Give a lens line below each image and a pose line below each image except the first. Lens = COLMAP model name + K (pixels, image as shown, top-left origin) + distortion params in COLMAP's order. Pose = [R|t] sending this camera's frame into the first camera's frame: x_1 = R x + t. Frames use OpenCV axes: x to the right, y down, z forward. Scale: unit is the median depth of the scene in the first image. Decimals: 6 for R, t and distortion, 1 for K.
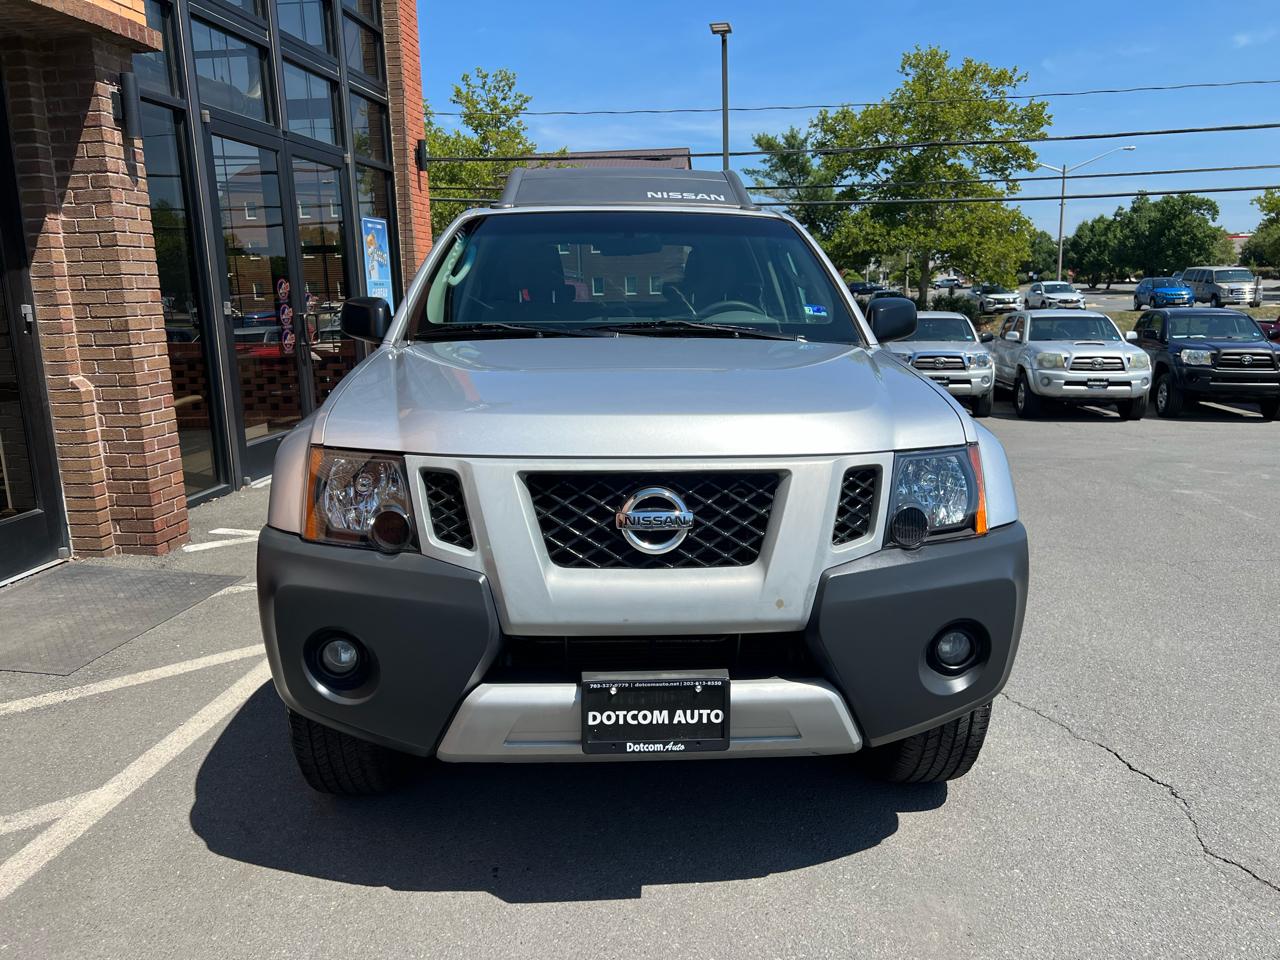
lens RADIAL K [[969.6, 0, 644.8], [0, 969.6, 479.6], [0, 0, 1]] dist [0.049507, -0.058266]
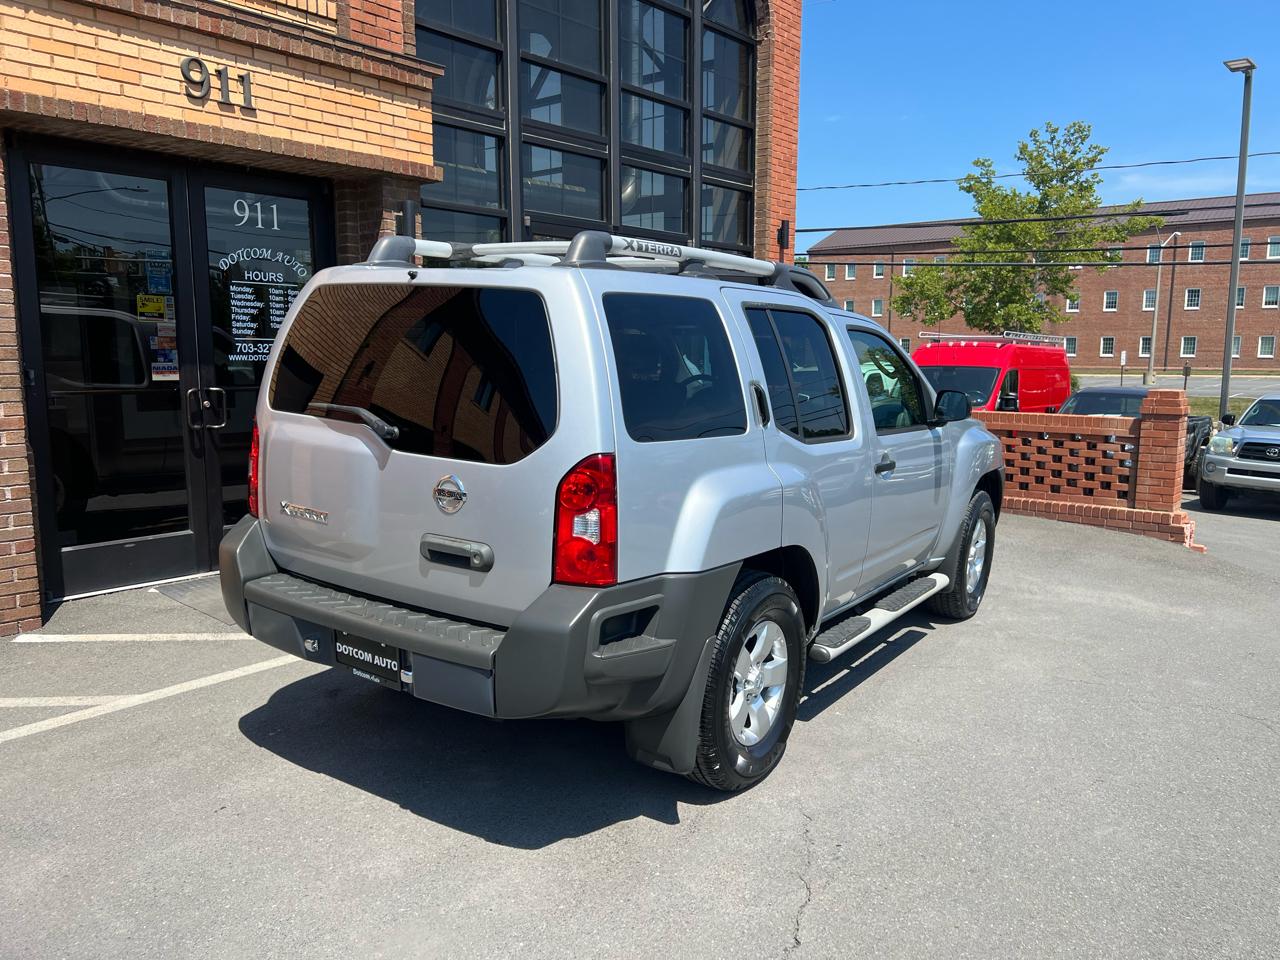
lens RADIAL K [[968.5, 0, 654.8], [0, 968.5, 482.8], [0, 0, 1]] dist [0.042451, -0.050664]
pose [[0.840665, 0.098802, -0.532467, 0.150920], [-0.126268, 0.991878, -0.015304, -0.014619], [0.526630, 0.080099, 0.846312, 0.020656]]
